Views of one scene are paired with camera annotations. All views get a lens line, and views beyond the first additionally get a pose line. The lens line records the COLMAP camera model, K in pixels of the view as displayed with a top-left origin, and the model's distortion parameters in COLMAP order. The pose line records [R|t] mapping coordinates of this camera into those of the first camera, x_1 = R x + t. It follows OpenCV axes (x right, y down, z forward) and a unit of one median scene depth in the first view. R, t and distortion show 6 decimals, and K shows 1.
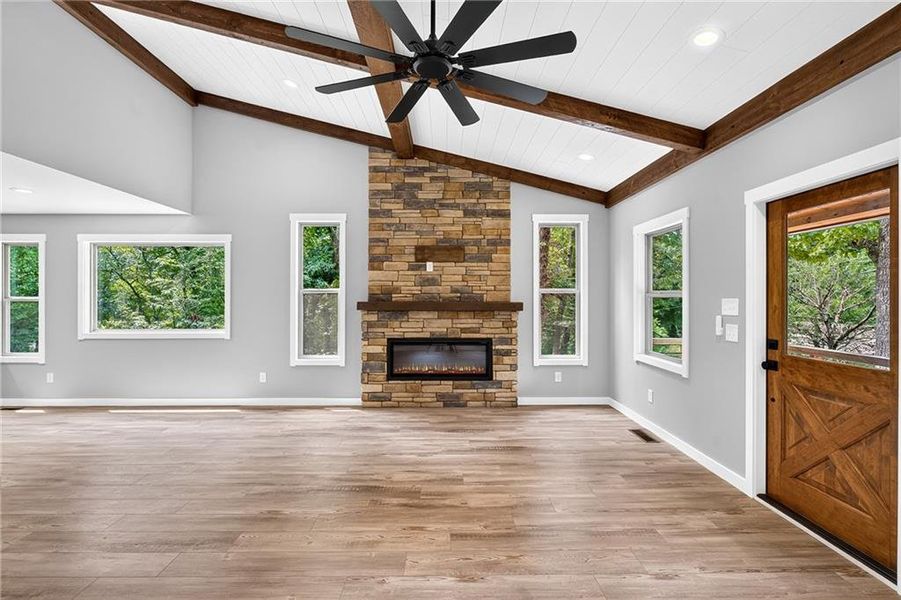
lens RADIAL K [[411.6, 0, 449.9], [0, 411.6, 295.7], [0, 0, 1]] dist [-0.006068, 0.000594]
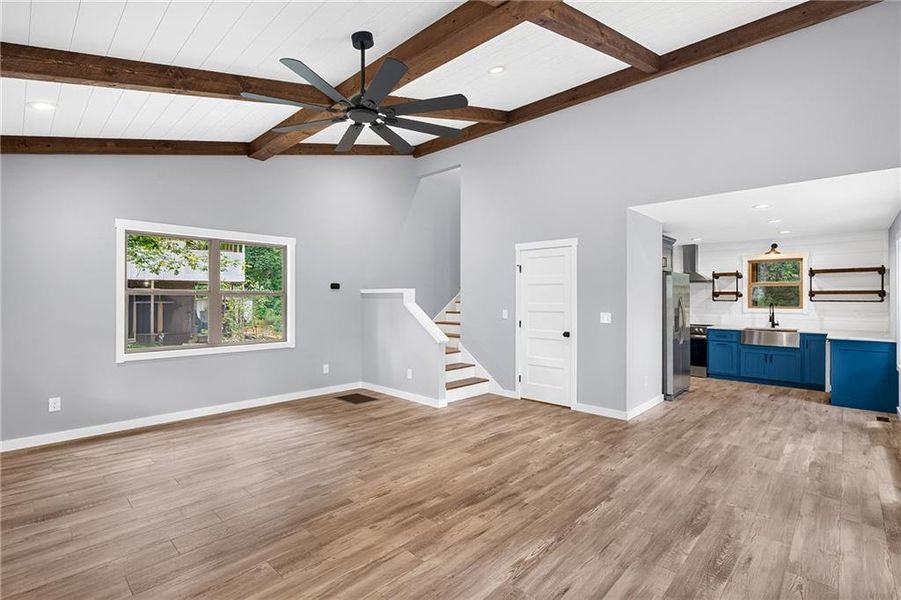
lens RADIAL K [[419.8, 0, 446.2], [0, 419.8, 297.7], [0, 0, 1]] dist [-0.012811, 0.000226]
pose [[-0.701513, -0.006195, -0.712630, 0.304047], [-0.001756, 0.999974, -0.006963, 0.005461], [0.712655, -0.003633, -0.701505, 0.926322]]
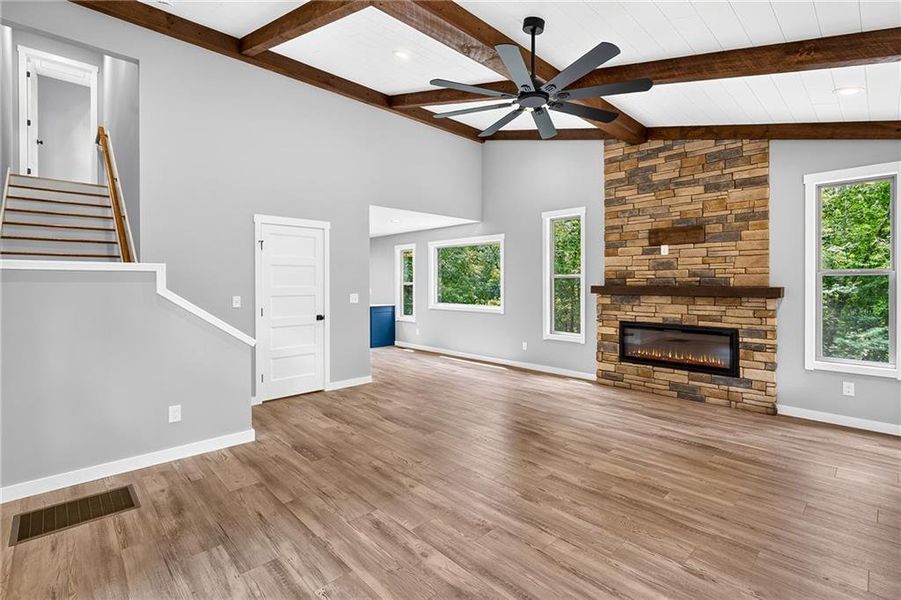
lens RADIAL K [[415.2, 0, 455.1], [0, 415.2, 283.9], [0, 0, 1]] dist [-0.017451, 0.000556]
pose [[0.685662, 0.001094, -0.727920, 0.322402], [0.004392, 0.999974, 0.005640, 0.001564], [0.727907, -0.007065, 0.685639, -0.021682]]
